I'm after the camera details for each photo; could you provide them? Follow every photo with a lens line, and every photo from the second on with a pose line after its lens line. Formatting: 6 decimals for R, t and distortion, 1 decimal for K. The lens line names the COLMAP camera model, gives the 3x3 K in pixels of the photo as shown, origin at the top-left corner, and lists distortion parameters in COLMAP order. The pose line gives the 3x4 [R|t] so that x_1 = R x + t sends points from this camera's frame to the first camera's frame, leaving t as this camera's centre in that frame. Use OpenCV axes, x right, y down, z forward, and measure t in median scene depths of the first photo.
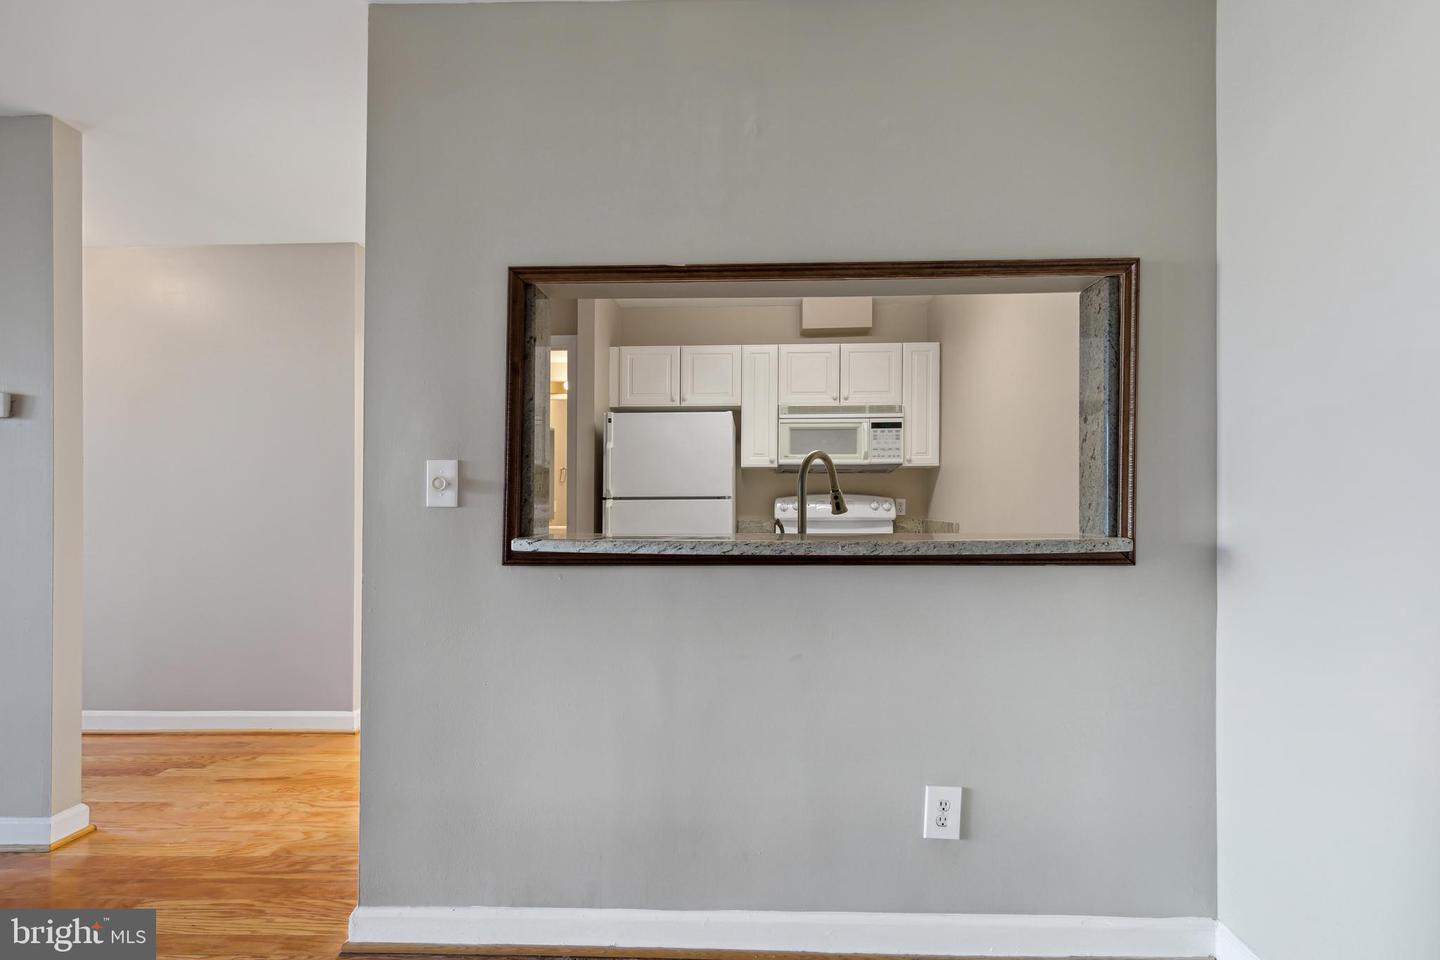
lens RADIAL K [[674.8, 0, 724.8], [0, 674.8, 497.5], [0, 0, 1]] dist [0.002850, 0.000007]
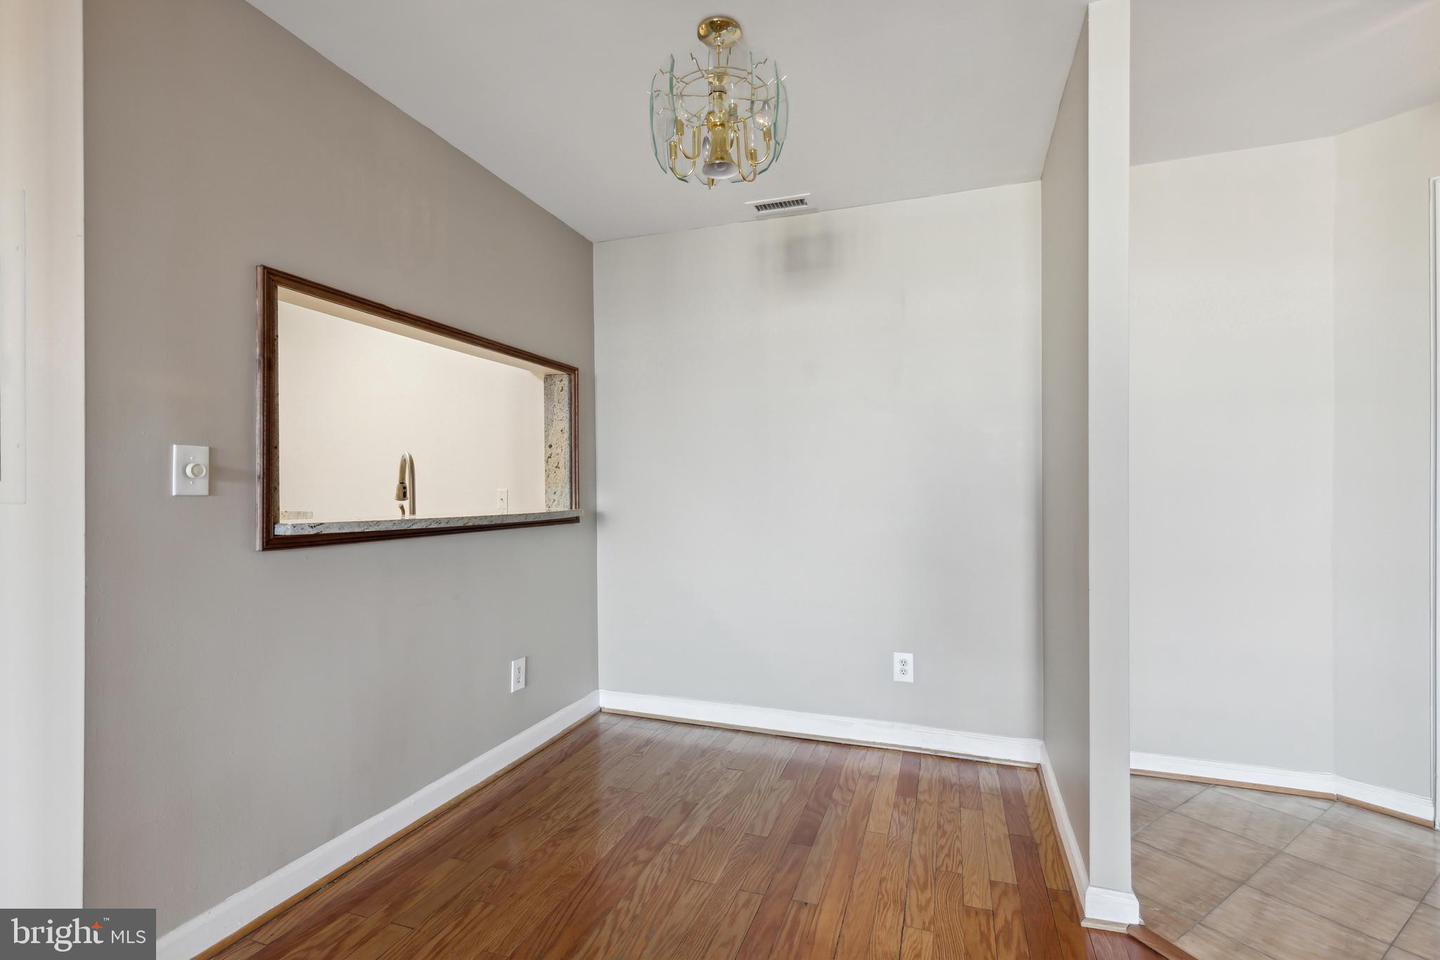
lens RADIAL K [[660.1, 0, 721.5], [0, 660.1, 489.1], [0, 0, 1]] dist [0.000835, -0.000053]
pose [[0.298024, 0.004564, 0.954548, -0.469908], [-0.006801, 0.999973, -0.002658, 0.001234], [-0.954534, -0.005700, 0.298047, 0.010033]]
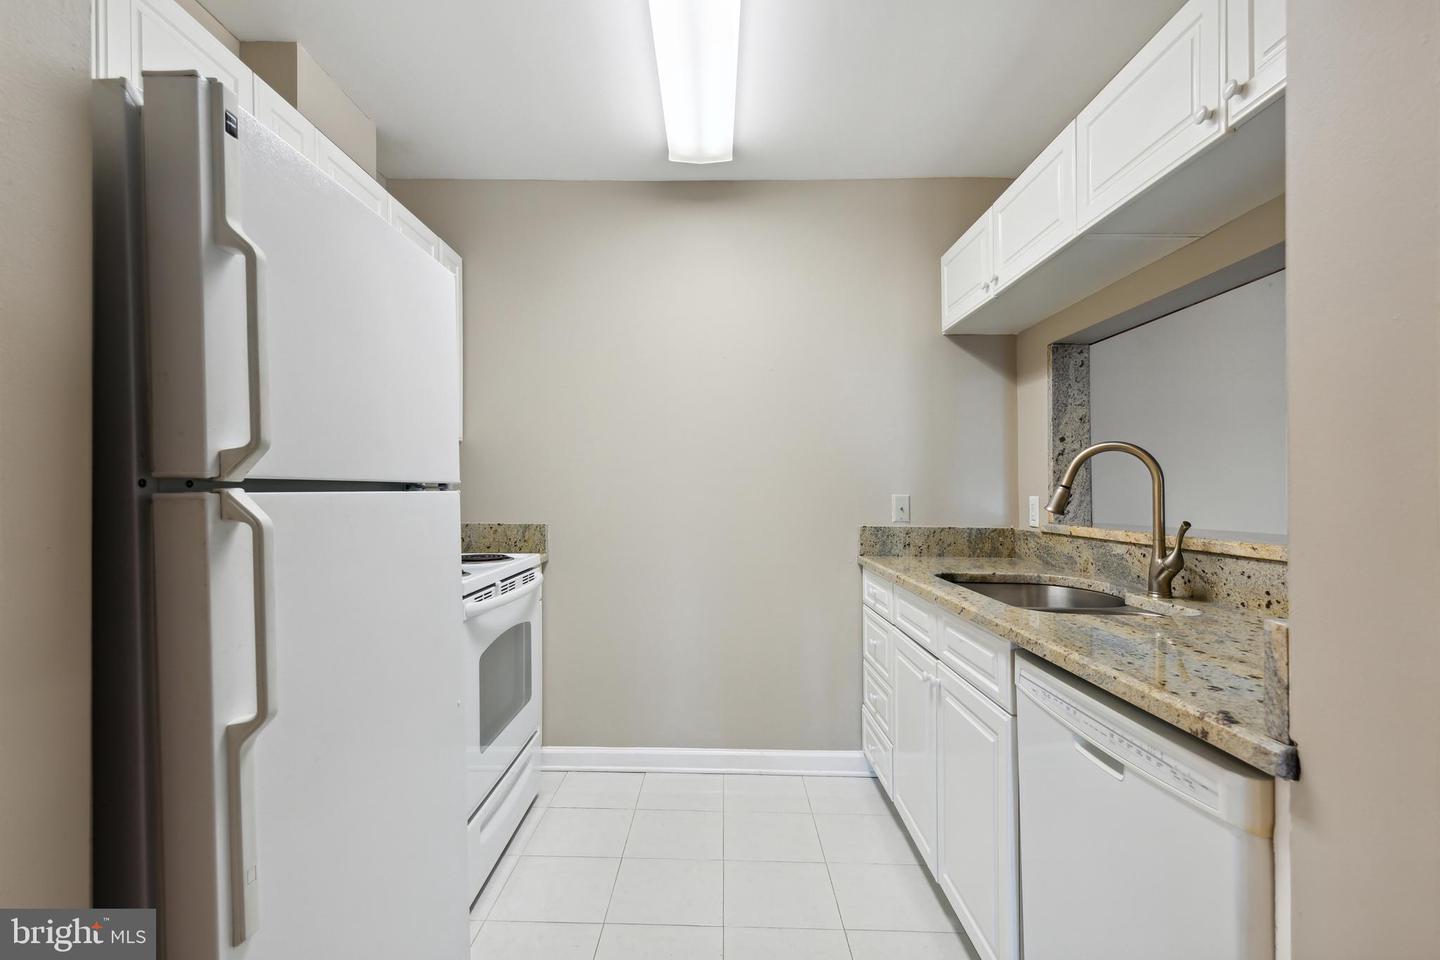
lens RADIAL K [[643.4, 0, 706.1], [0, 643.4, 482.6], [0, 0, 1]] dist [0.002717, 0.000119]
pose [[-0.012630, 0.016604, 0.999782, -0.343779], [-0.014502, 0.999754, -0.016786, 0.001919], [-0.999815, -0.014711, -0.012386, 0.773539]]
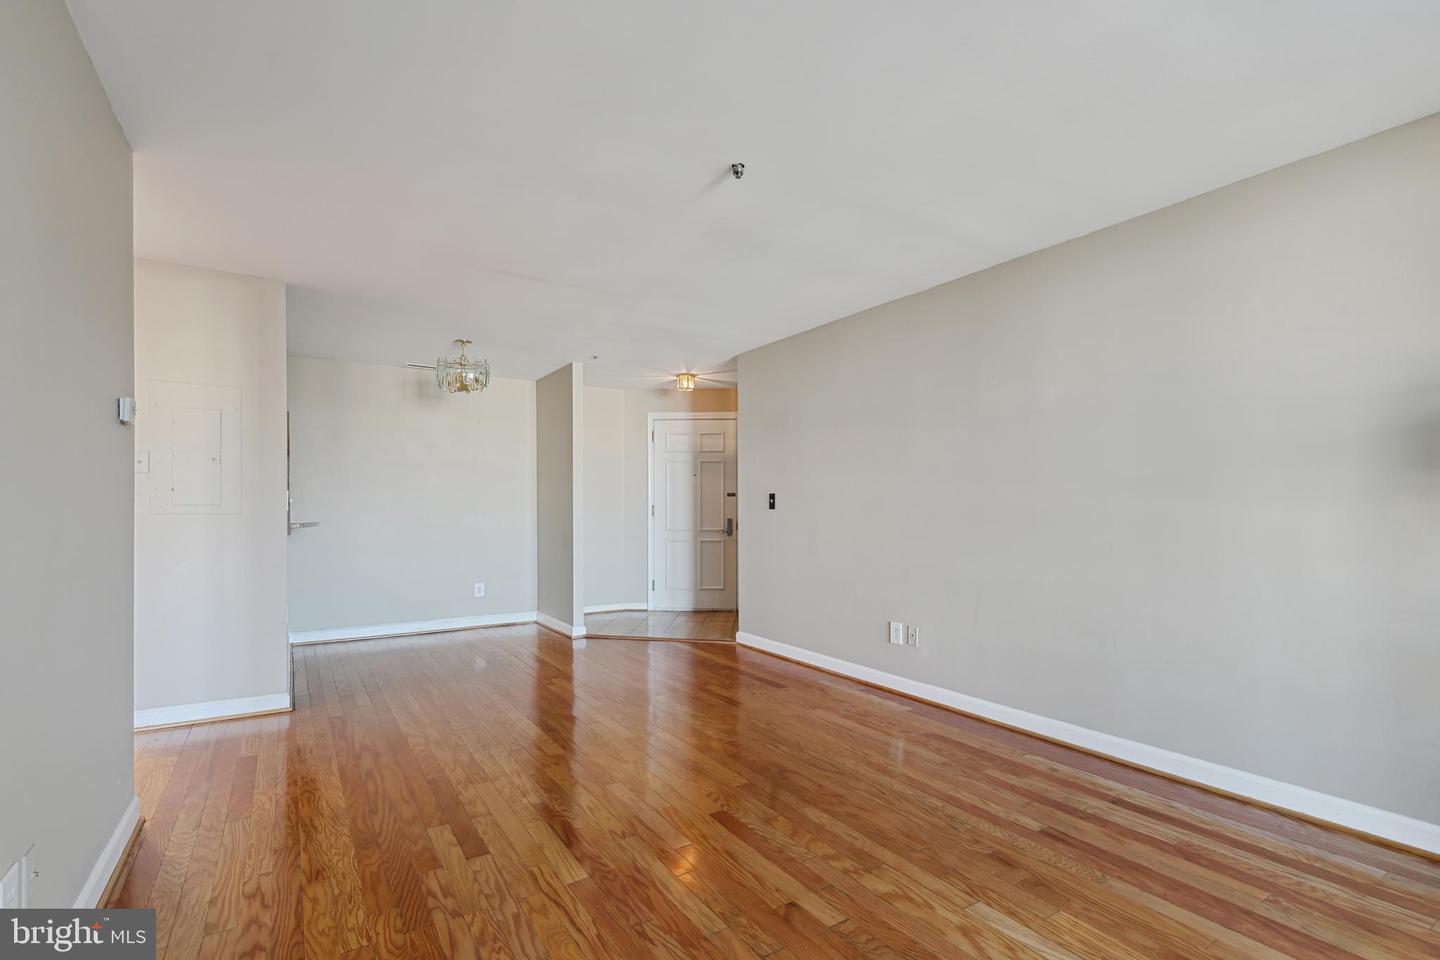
lens RADIAL K [[661.1, 0, 731.4], [0, 661.1, 500.6], [0, 0, 1]] dist [0.005180, -0.000897]
pose [[-0.584072, 0.013498, 0.811590, -1.377552], [0.001789, 0.999881, -0.015342, 0.006129], [-0.811700, -0.007509, -0.584026, 0.483117]]
